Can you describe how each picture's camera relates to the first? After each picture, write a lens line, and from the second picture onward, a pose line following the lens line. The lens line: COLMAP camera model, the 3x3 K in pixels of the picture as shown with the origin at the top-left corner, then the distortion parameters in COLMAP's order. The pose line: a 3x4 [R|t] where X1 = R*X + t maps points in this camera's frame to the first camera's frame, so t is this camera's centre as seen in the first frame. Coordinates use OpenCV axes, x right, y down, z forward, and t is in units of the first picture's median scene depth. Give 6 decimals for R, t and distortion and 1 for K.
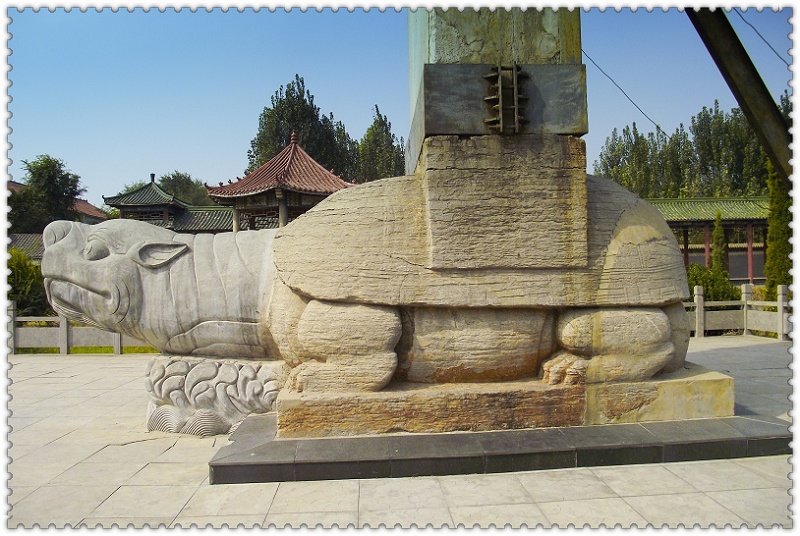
lens RADIAL K [[654.3, 0, 398.4], [0, 654.3, 267.5], [0, 0, 1]] dist [0.004510, 0.004228]
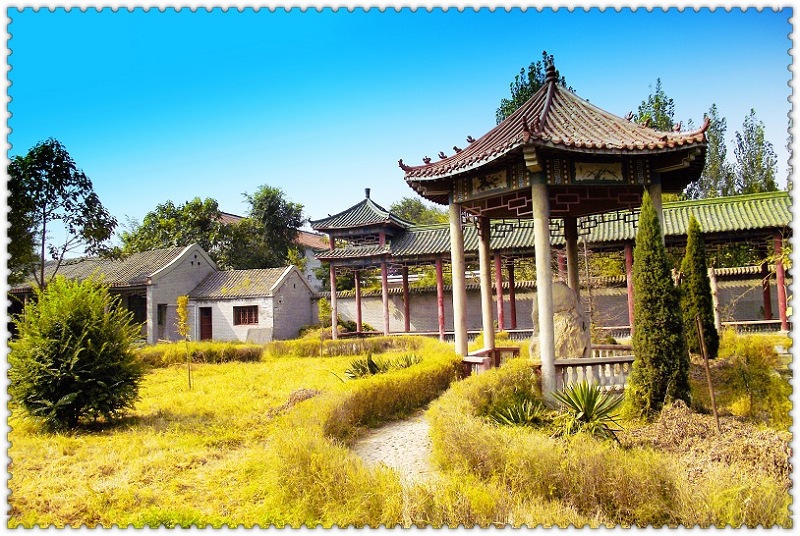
lens RADIAL K [[654.3, 0, 397.7], [0, 654.3, 267.0], [0, 0, 1]] dist [0.004510, 0.004228]
pose [[0.930647, -0.049522, -0.362551, -0.090153], [0.032156, 0.998035, -0.053780, -0.004643], [0.364502, 0.038392, 0.930411, 0.451727]]
